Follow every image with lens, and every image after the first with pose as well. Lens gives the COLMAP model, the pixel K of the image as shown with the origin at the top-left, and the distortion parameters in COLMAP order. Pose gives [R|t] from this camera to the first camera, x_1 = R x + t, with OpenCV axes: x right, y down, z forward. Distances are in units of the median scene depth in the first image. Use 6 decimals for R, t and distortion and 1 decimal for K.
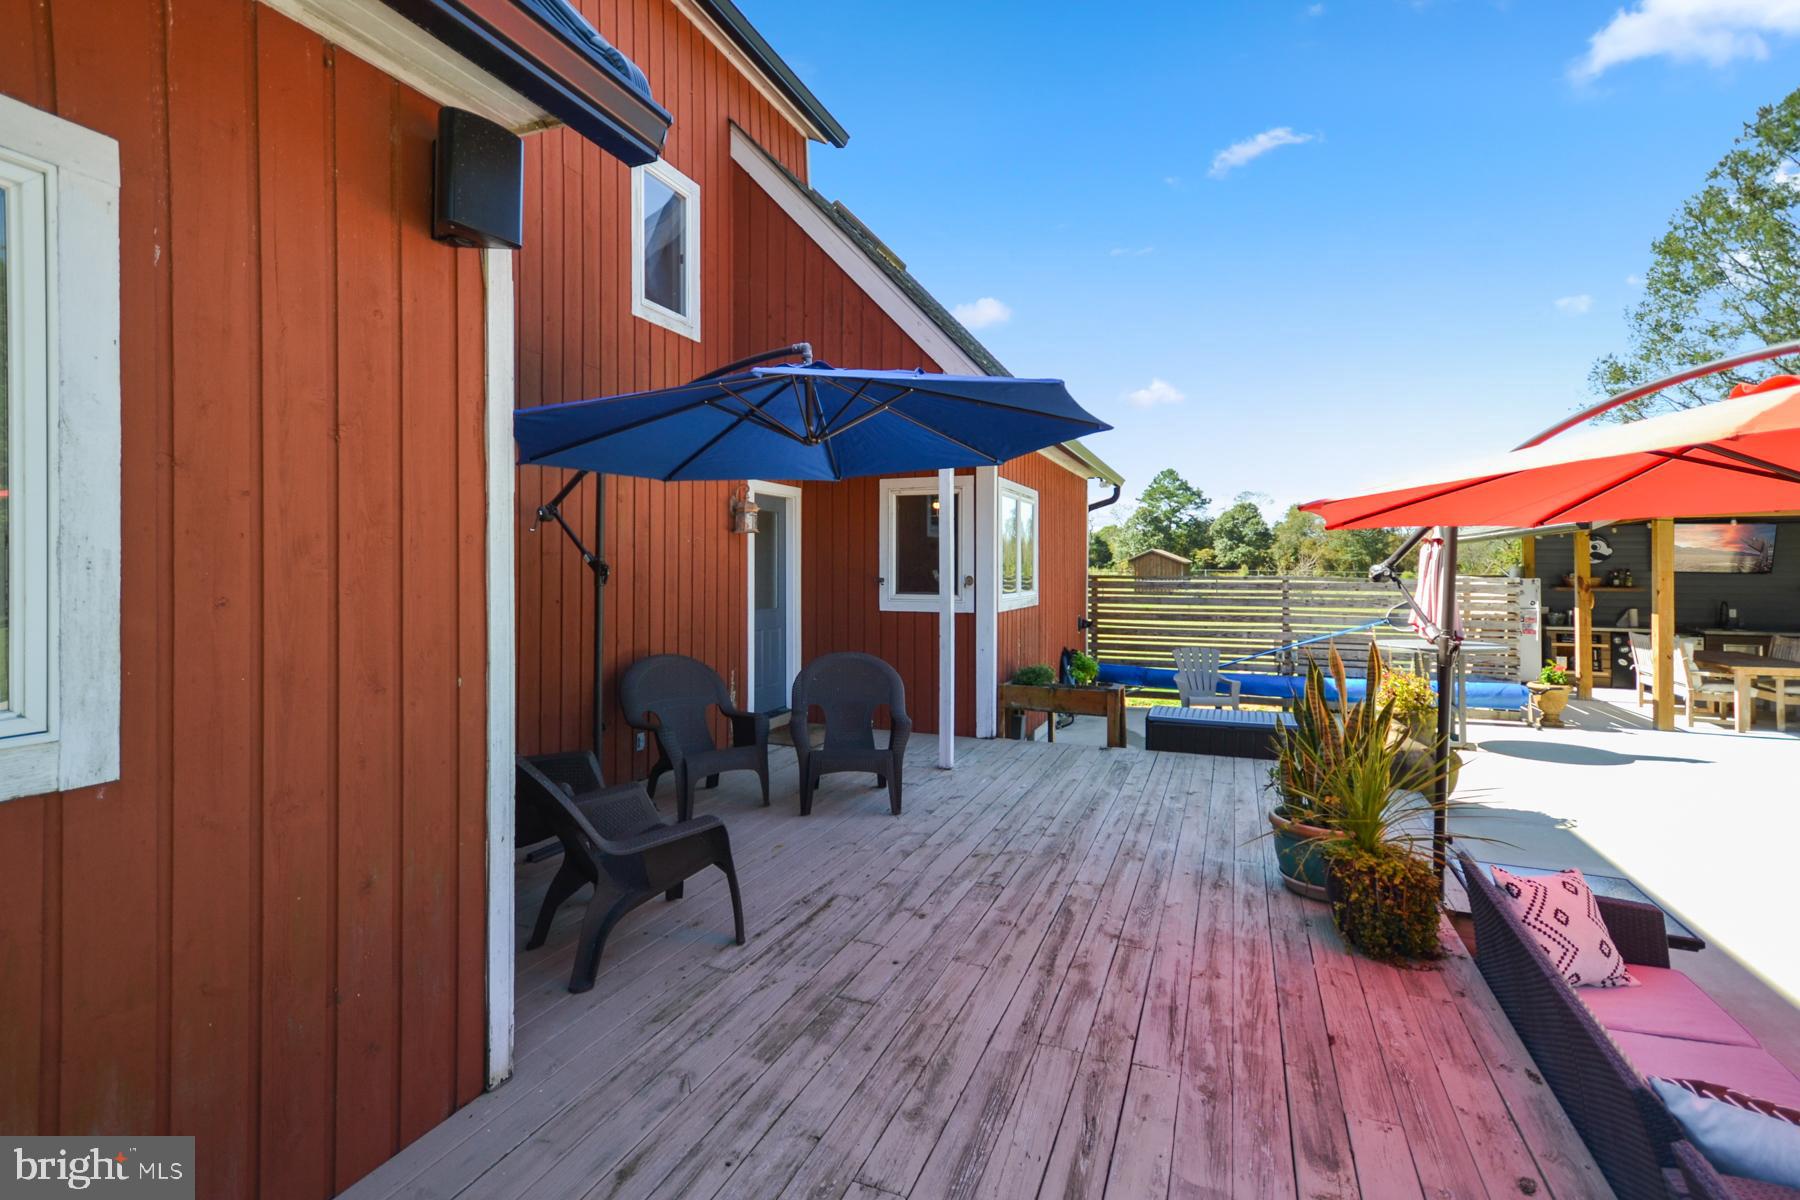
lens RADIAL K [[839.4, 0, 907.2], [0, 839.4, 572.8], [0, 0, 1]] dist [0.001121, -0.000328]
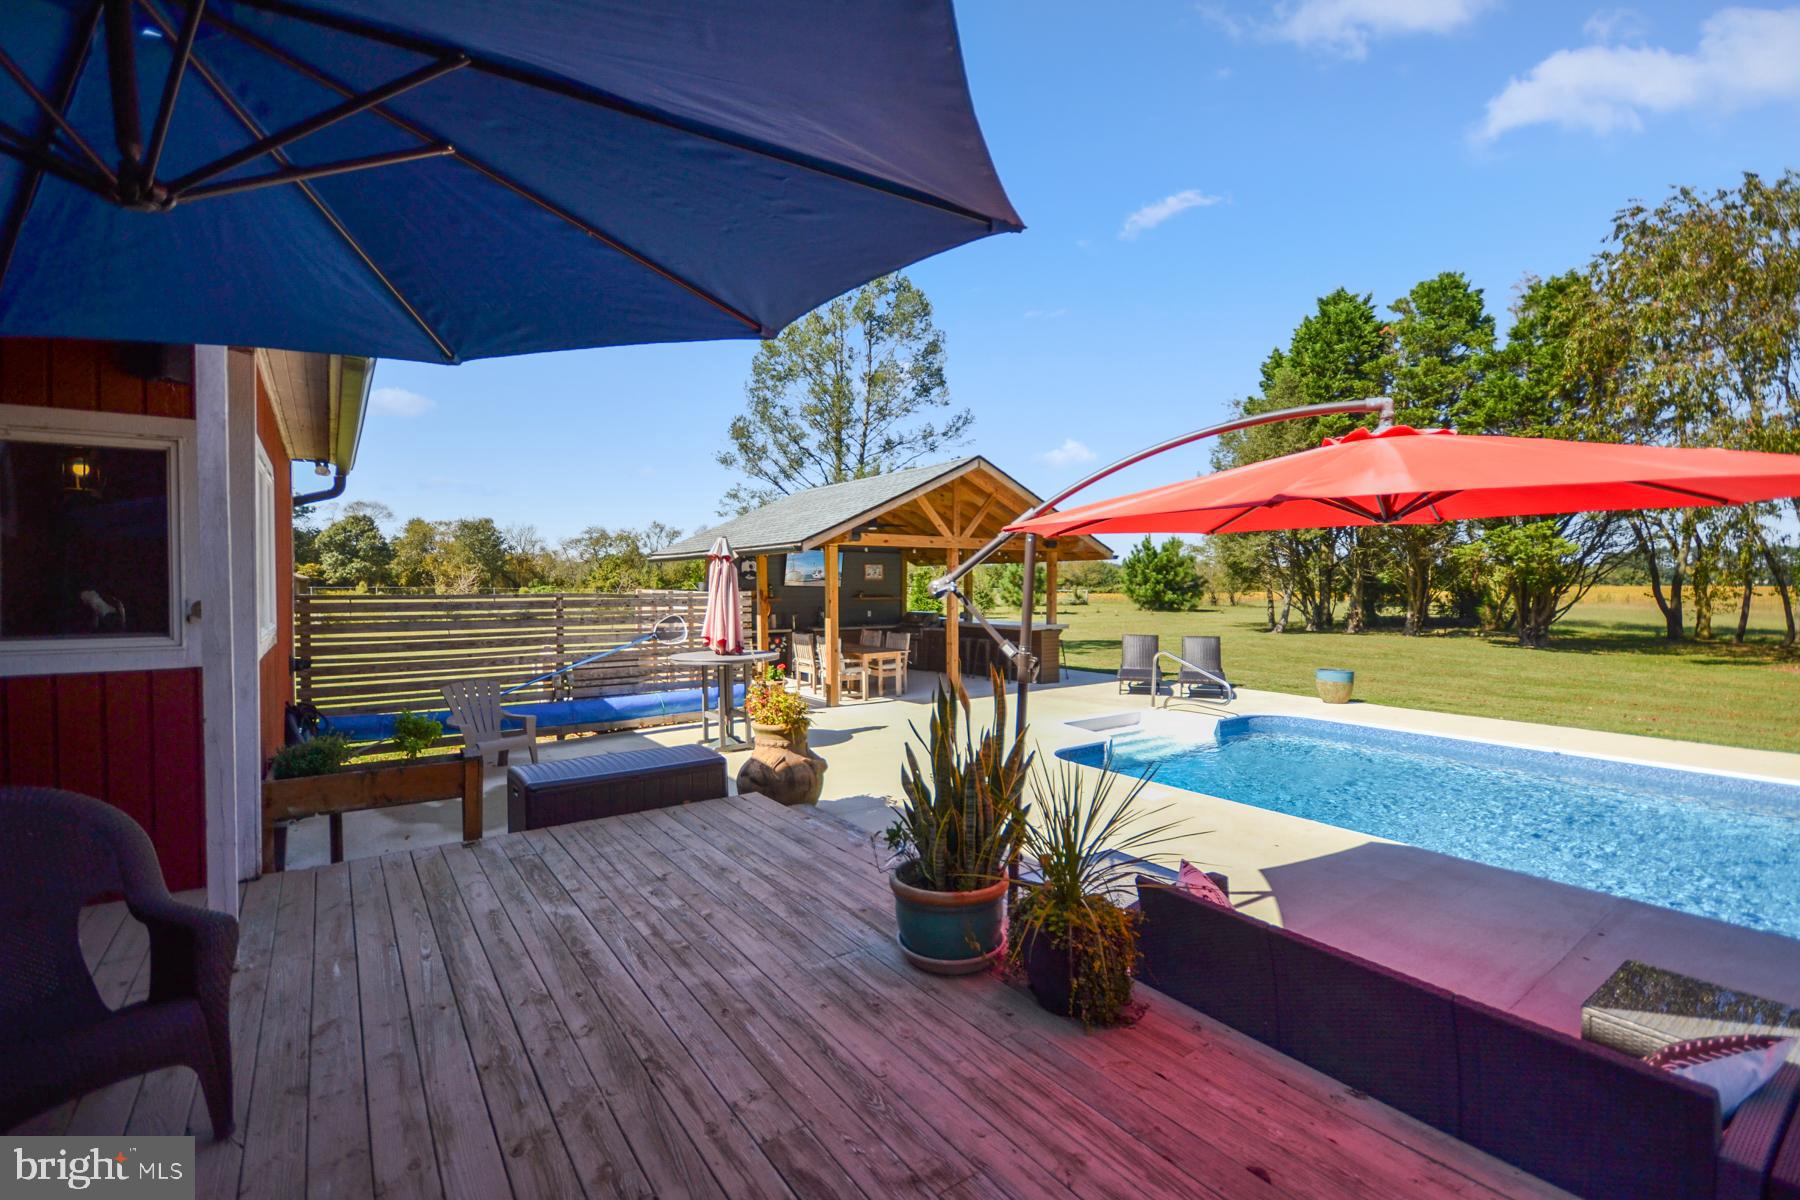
lens RADIAL K [[795.0, 0, 900.0], [0, 795.0, 600.0], [0, 0, 1]] dist [0.014313, -0.015232]
pose [[0.547903, -0.020248, 0.836297, -0.087748], [0.008647, 0.999791, 0.018542, -0.001698], [-0.836497, -0.002928, 0.547964, 0.252597]]
